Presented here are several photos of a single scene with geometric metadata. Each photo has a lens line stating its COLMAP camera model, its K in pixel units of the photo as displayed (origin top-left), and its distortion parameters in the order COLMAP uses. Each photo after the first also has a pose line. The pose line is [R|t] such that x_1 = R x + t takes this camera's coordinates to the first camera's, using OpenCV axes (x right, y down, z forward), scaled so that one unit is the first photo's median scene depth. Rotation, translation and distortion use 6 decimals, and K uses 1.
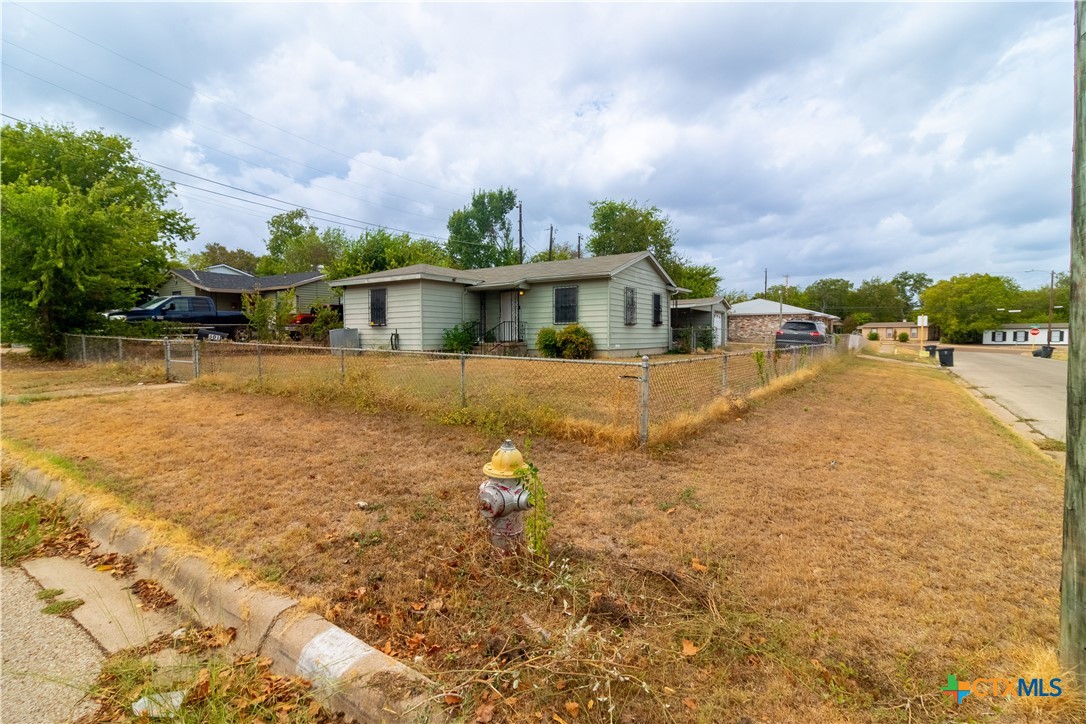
lens RADIAL K [[501.6, 0, 508.4], [0, 501.6, 357.5], [0, 0, 1]] dist [-0.002691, -0.000156]
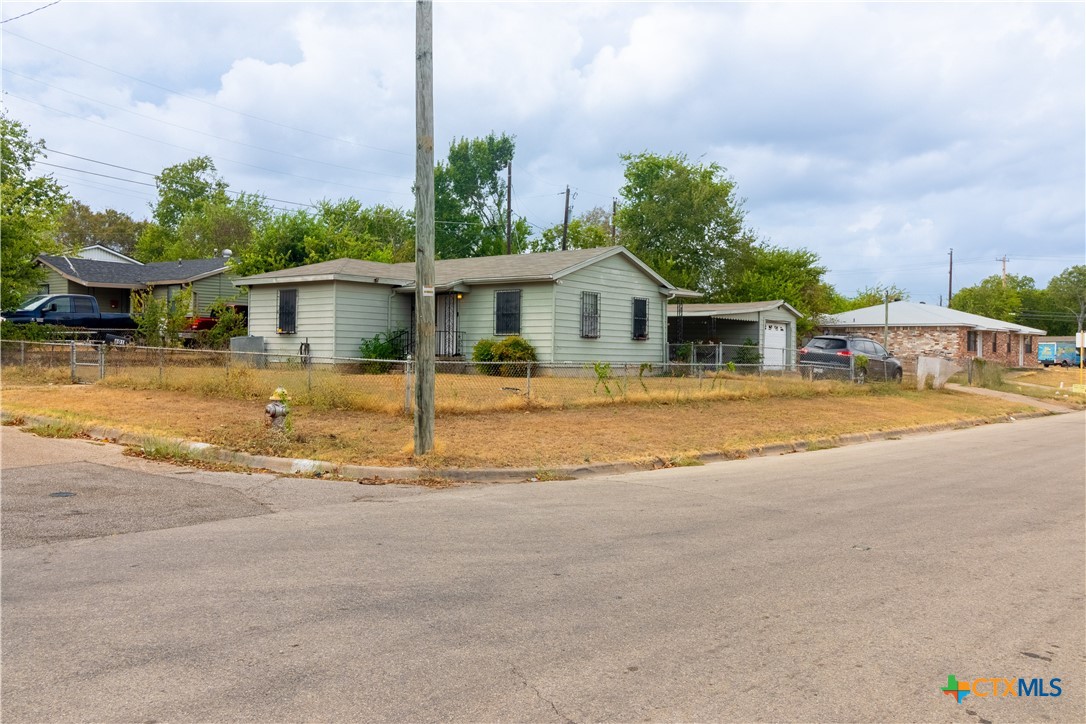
lens RADIAL K [[880.6, 0, 482.8], [0, 880.6, 360.3], [0, 0, 1]] dist [0.004322, -0.096460]
pose [[0.996627, 0.019166, -0.079798, 0.163571], [-0.022035, 0.999136, -0.035232, 0.022930], [0.079054, 0.036872, 0.996188, -0.387288]]
